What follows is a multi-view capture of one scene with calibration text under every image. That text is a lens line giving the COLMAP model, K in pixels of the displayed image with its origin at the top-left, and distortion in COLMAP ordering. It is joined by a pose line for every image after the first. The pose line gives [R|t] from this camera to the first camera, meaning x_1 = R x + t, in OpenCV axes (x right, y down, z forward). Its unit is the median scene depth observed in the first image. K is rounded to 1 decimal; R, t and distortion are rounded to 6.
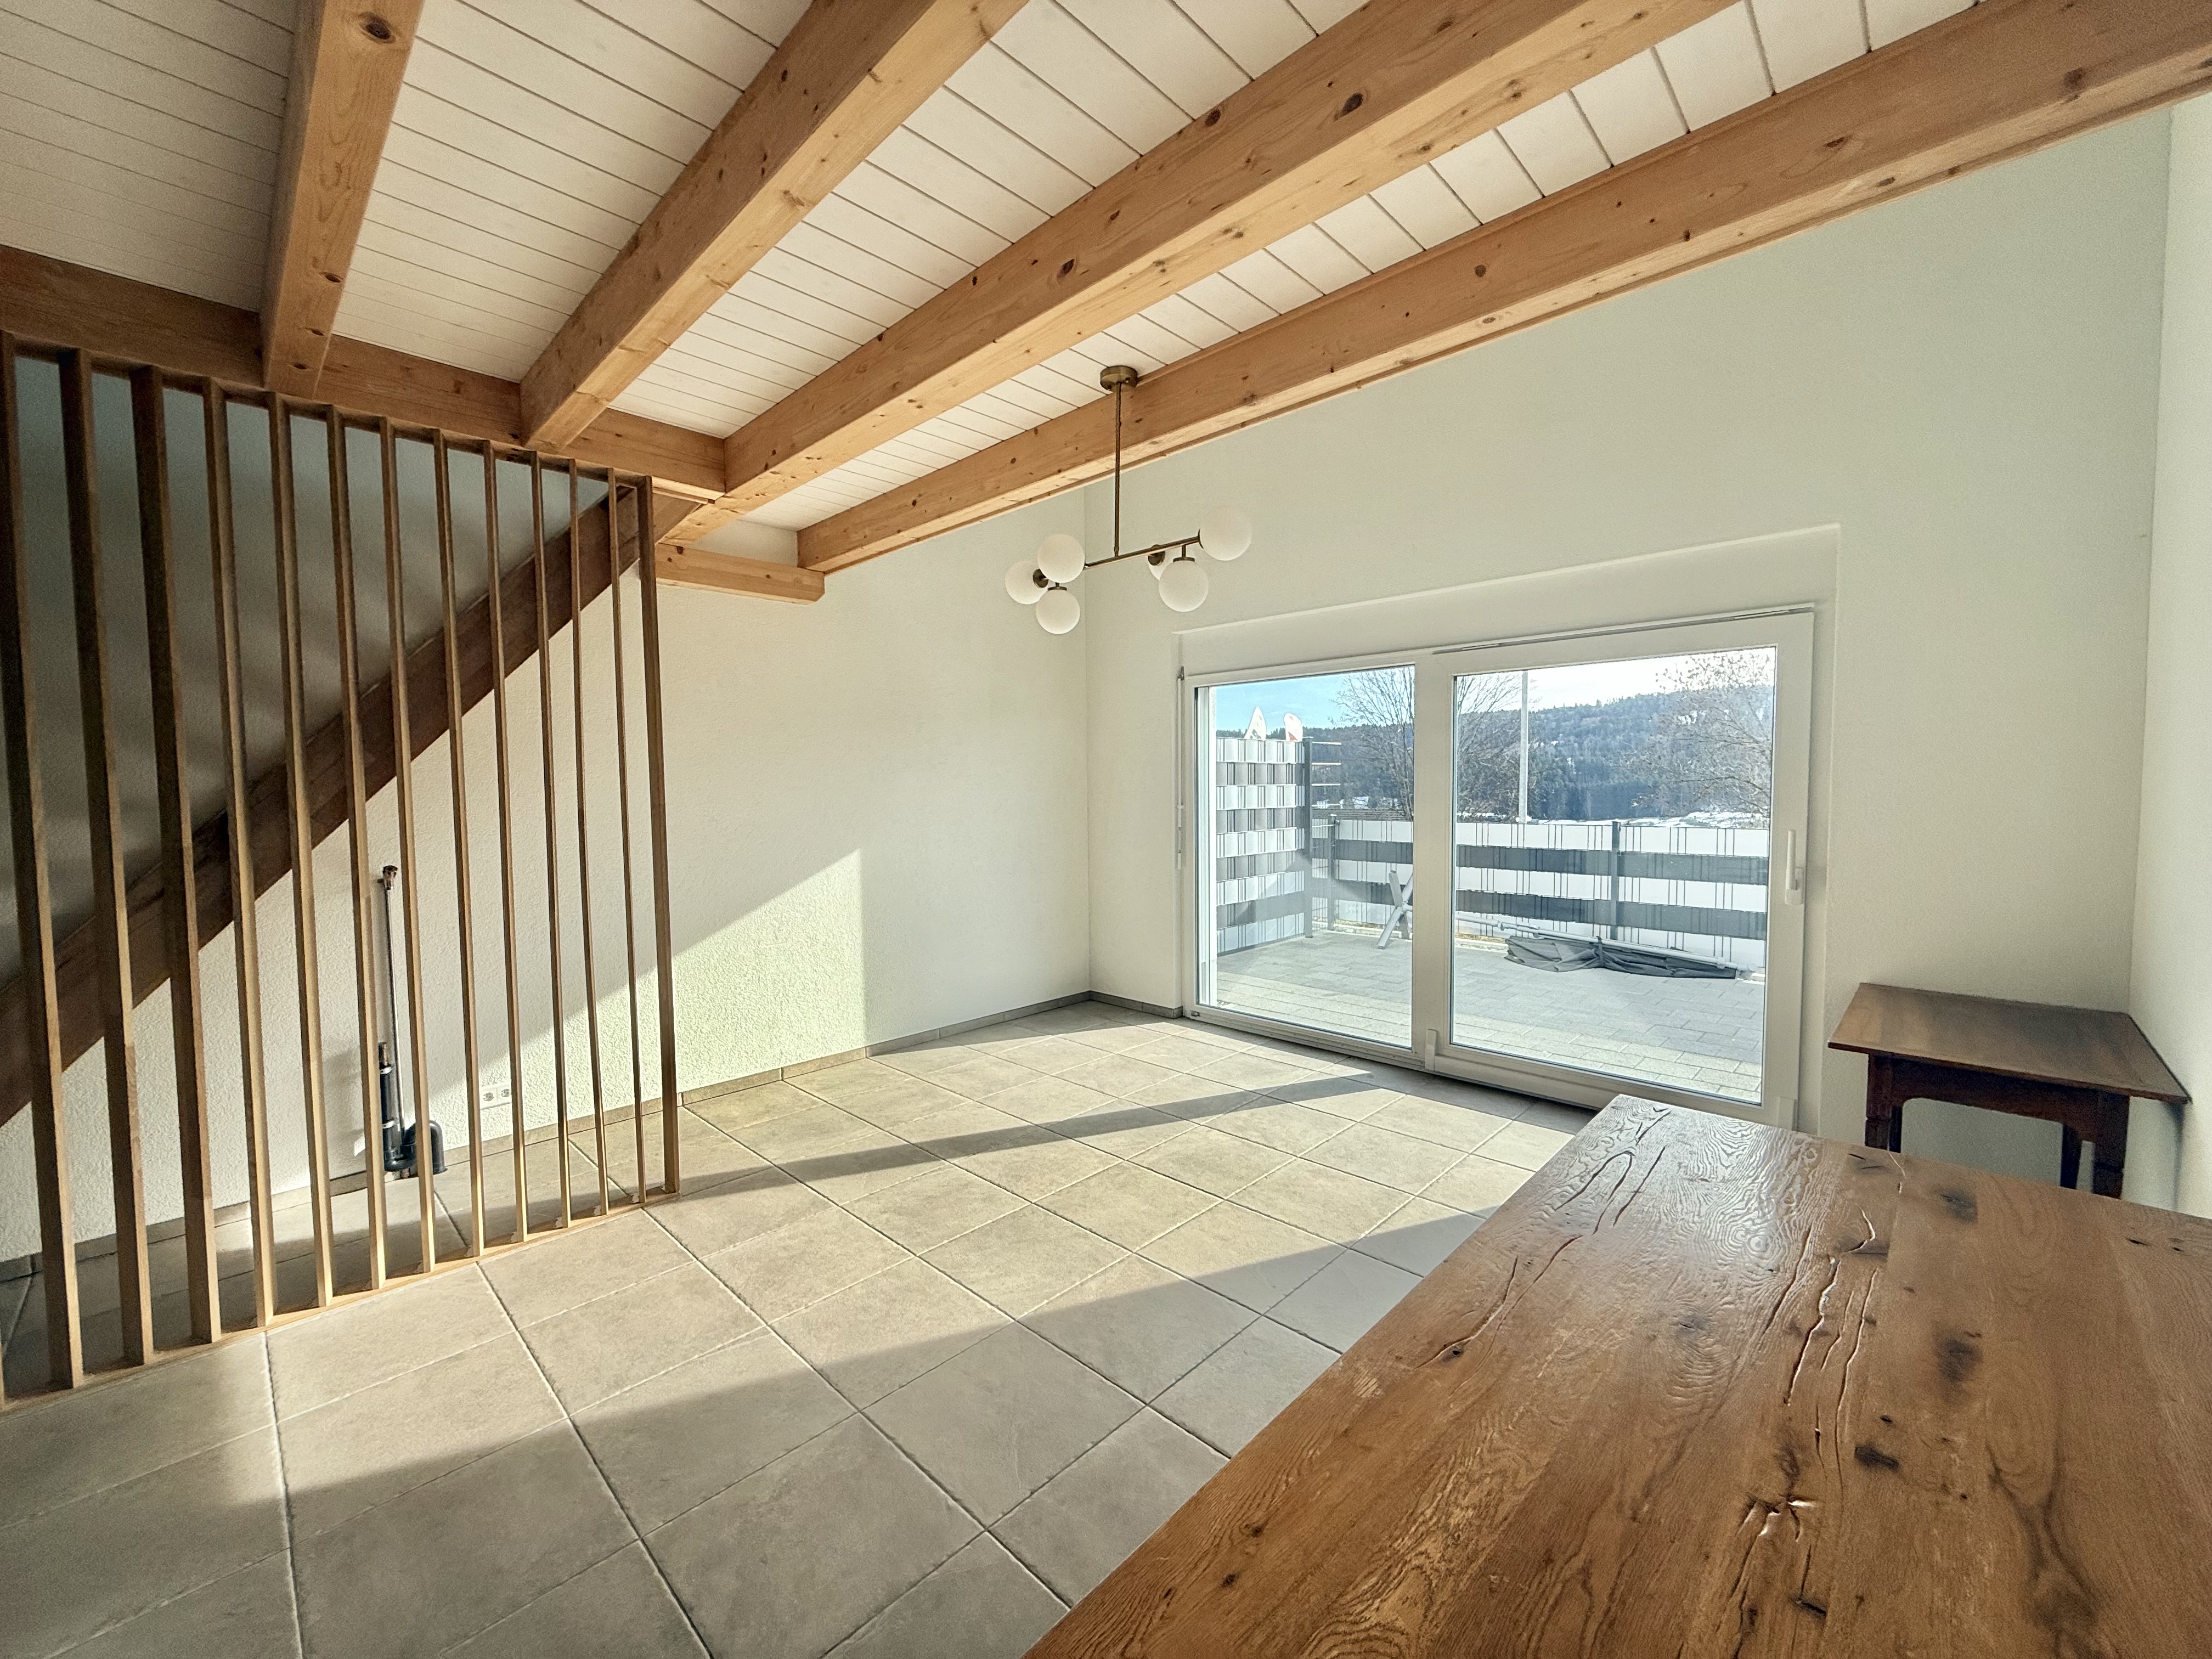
lens RADIAL K [[883.0, 0, 1106.0], [0, 883.0, 829.5], [0, 0, 1]] dist [0.002195, 0.000207]
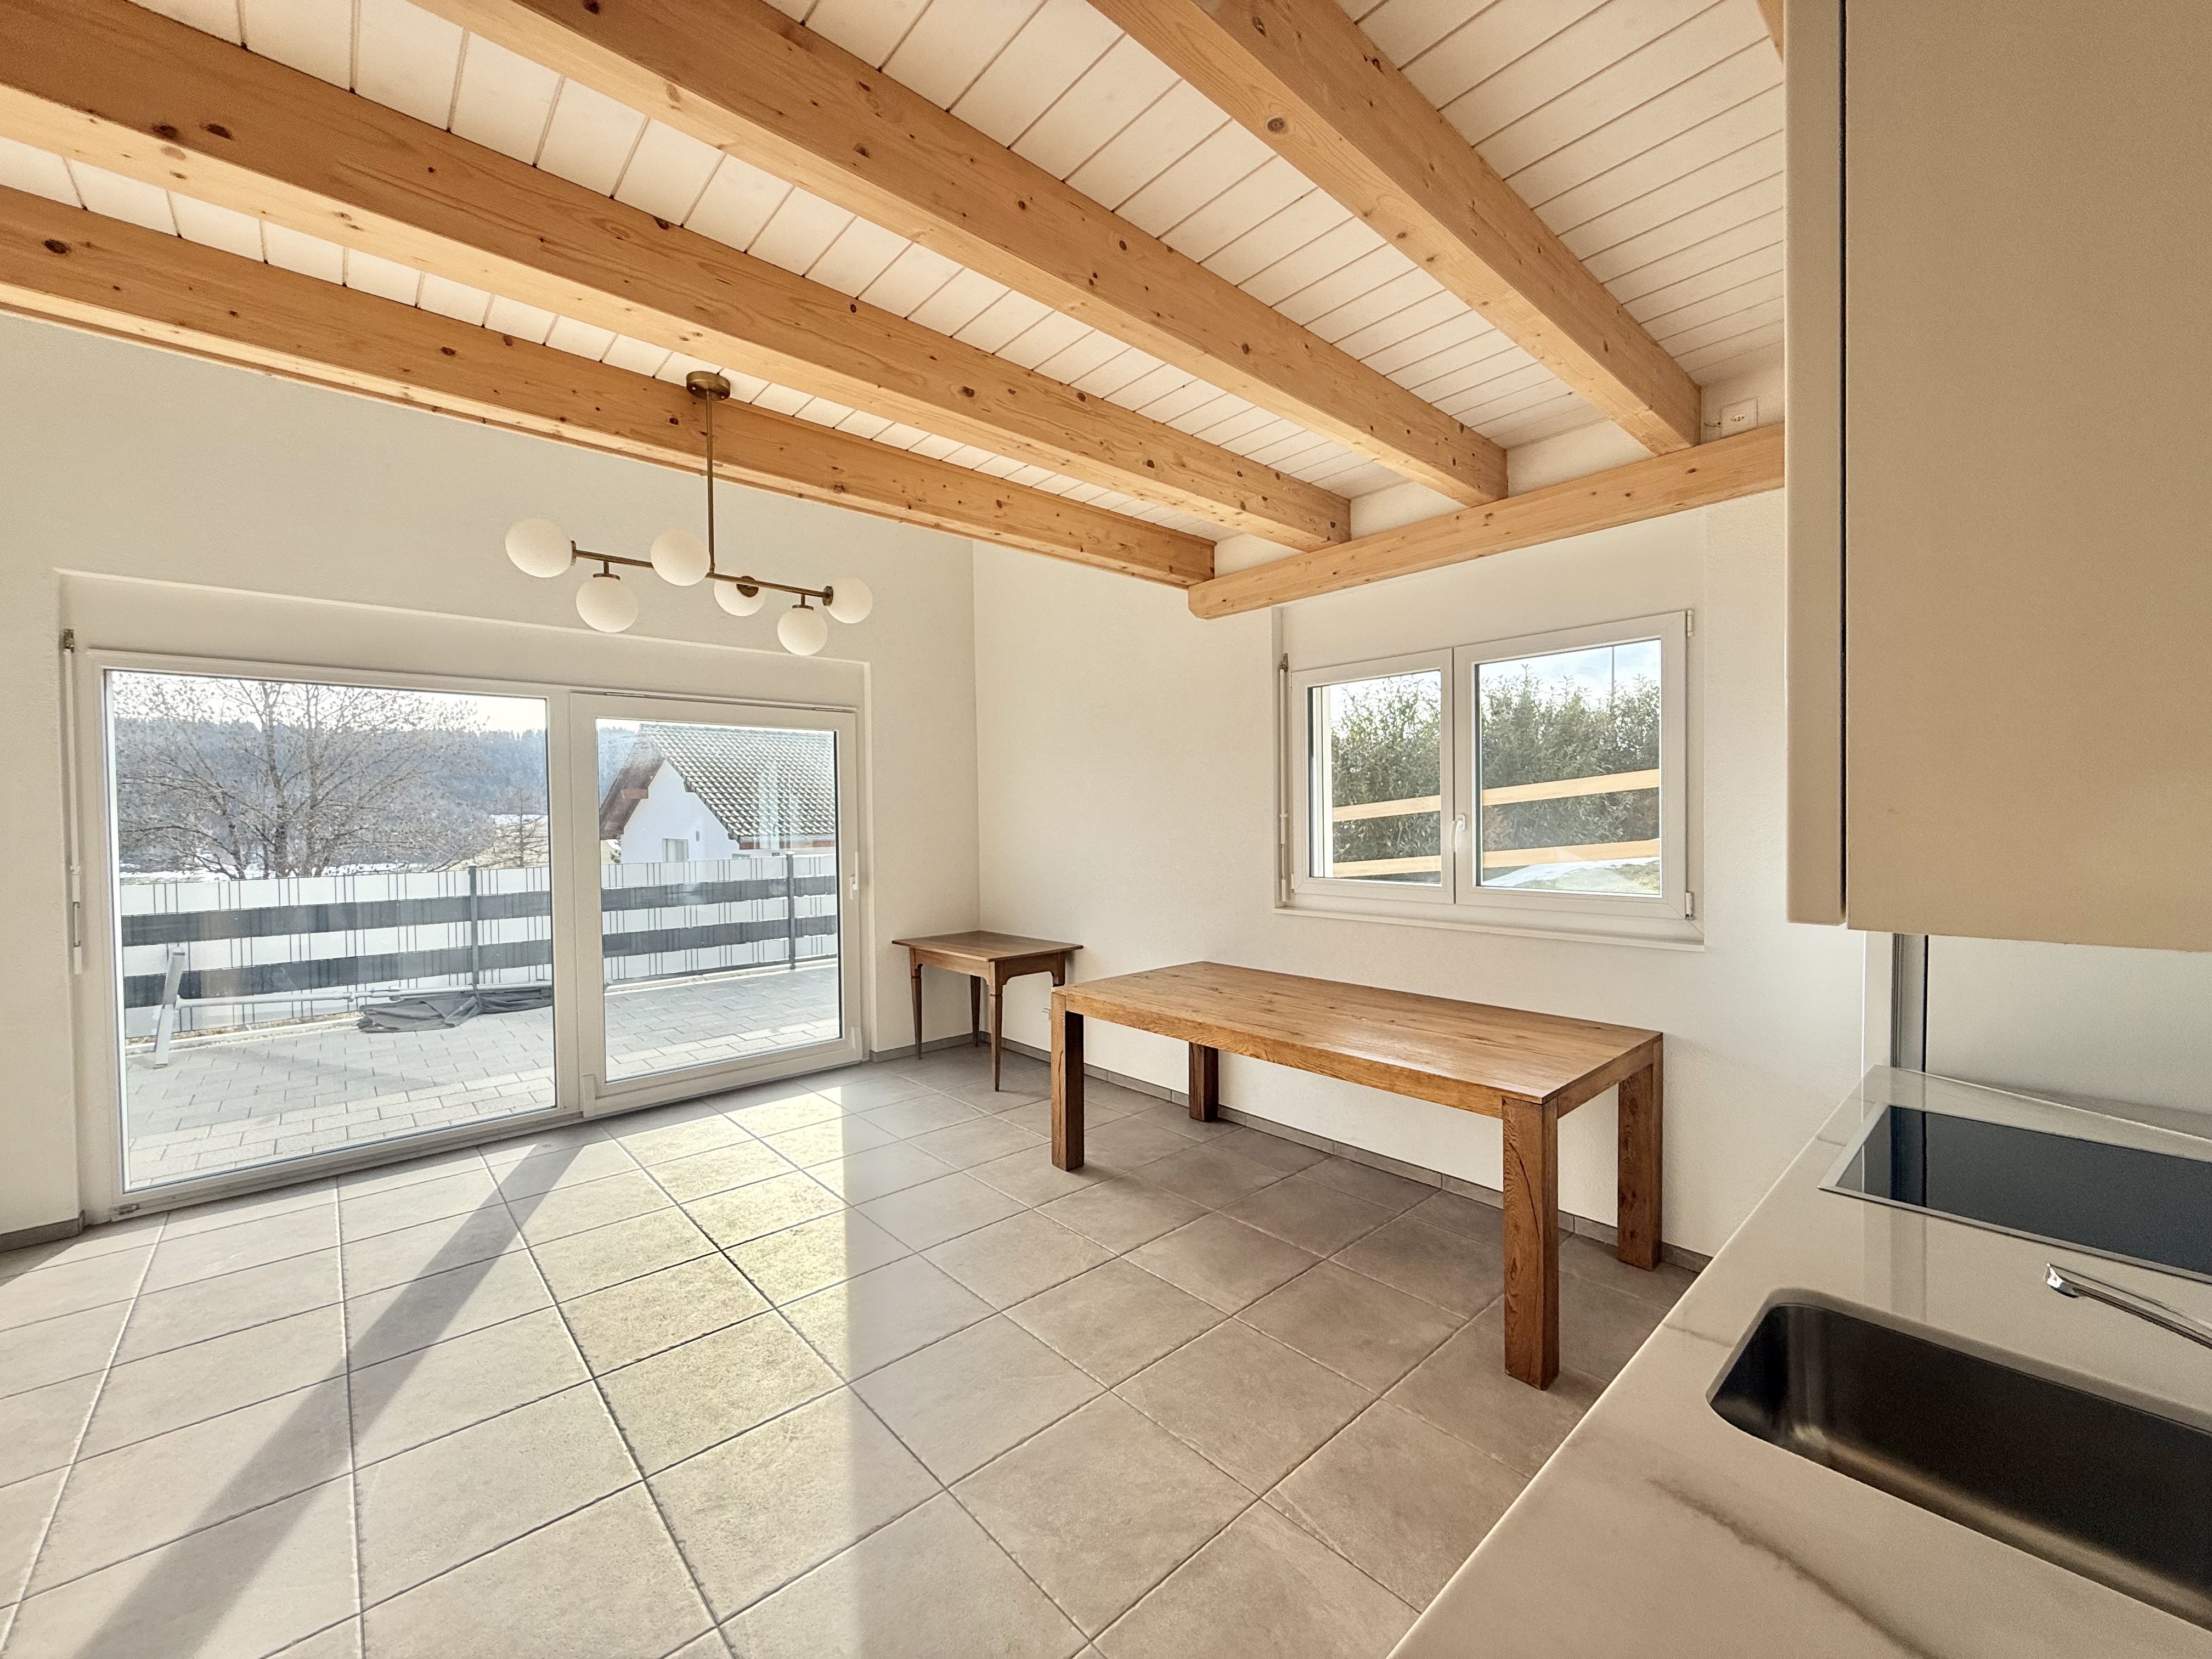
lens RADIAL K [[883.0, 0, 1106.0], [0, 883.0, 829.5], [0, 0, 1]] dist [0.002195, 0.000207]
pose [[0.072114, -0.005830, 0.997379, -0.566205], [0.059907, 0.998203, 0.001503, -0.012691], [-0.995596, 0.059642, 0.072334, 0.346797]]
